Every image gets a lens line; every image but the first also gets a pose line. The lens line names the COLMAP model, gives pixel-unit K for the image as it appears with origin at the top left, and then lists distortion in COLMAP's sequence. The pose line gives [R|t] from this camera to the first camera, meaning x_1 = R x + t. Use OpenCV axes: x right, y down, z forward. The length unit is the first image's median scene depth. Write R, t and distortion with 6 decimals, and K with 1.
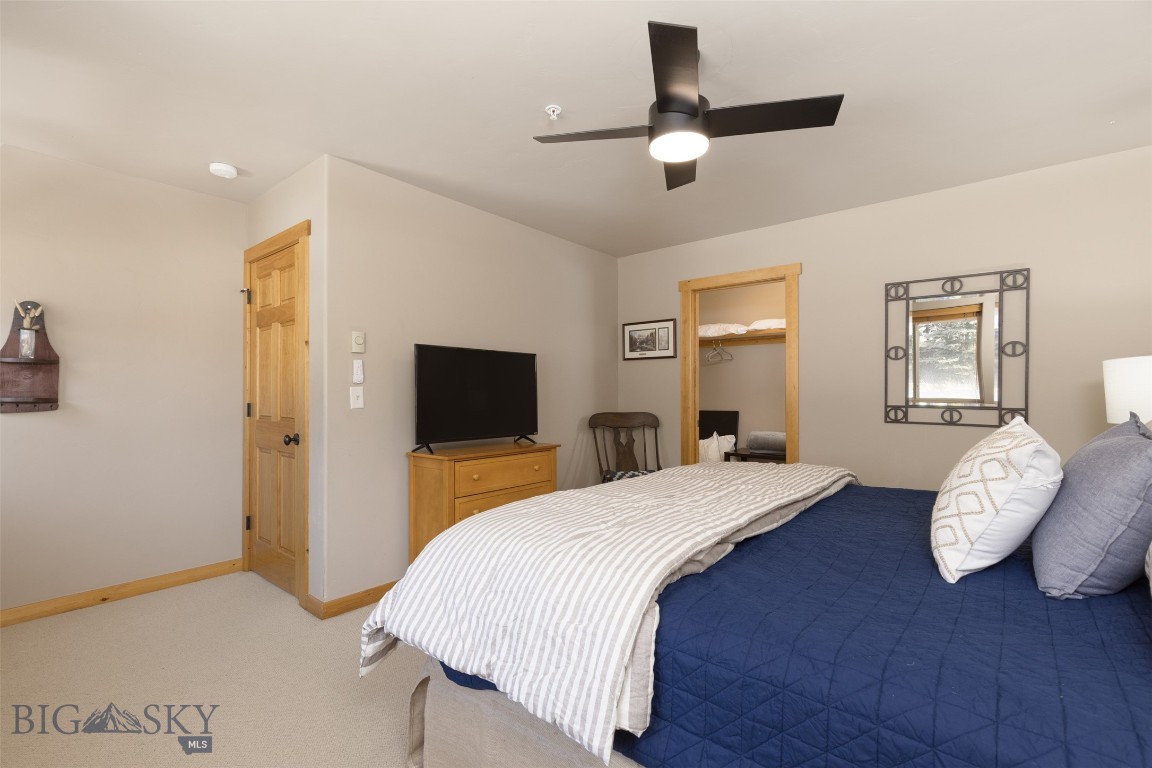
lens RADIAL K [[526.5, 0, 577.5], [0, 526.5, 390.2], [0, 0, 1]] dist [0.004930, -0.000477]
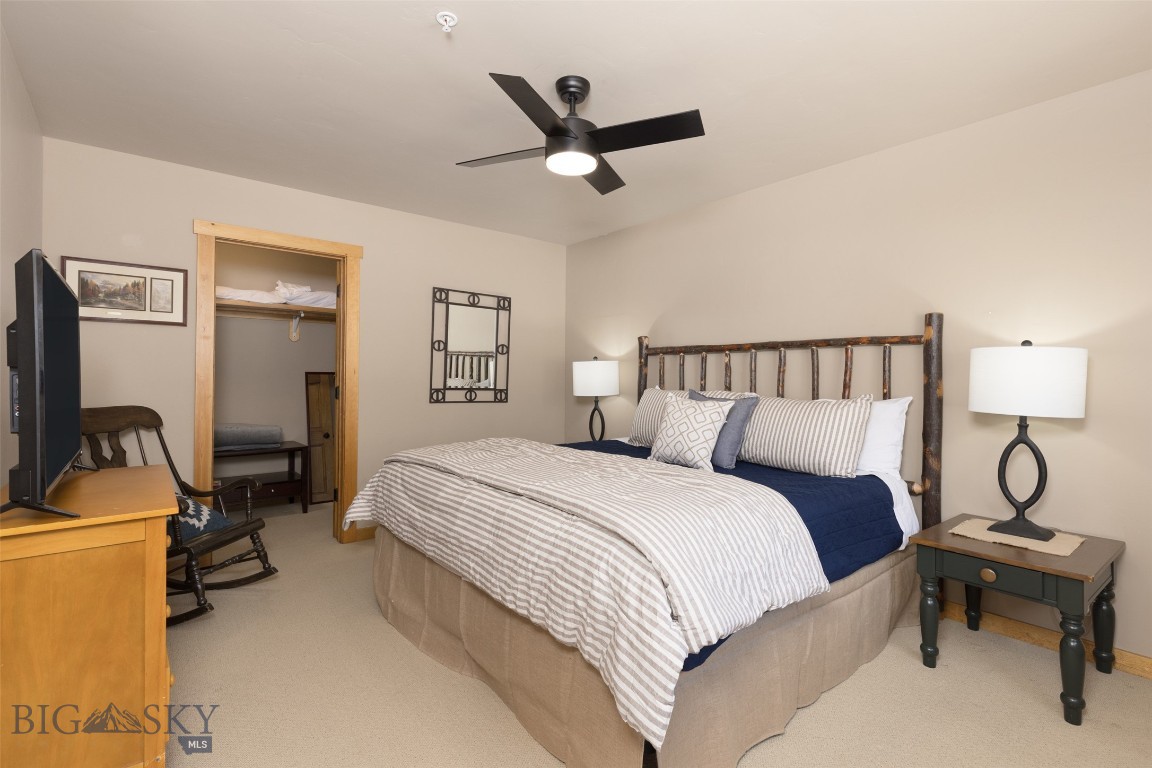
lens RADIAL K [[530.5, 0, 578.8], [0, 530.5, 373.9], [0, 0, 1]] dist [0.000913, 0.000181]
pose [[0.175389, 0.007157, 0.984473, -0.548015], [-0.020760, 0.999778, -0.003569, -0.007309], [-0.984280, -0.019812, 0.175499, 0.465405]]
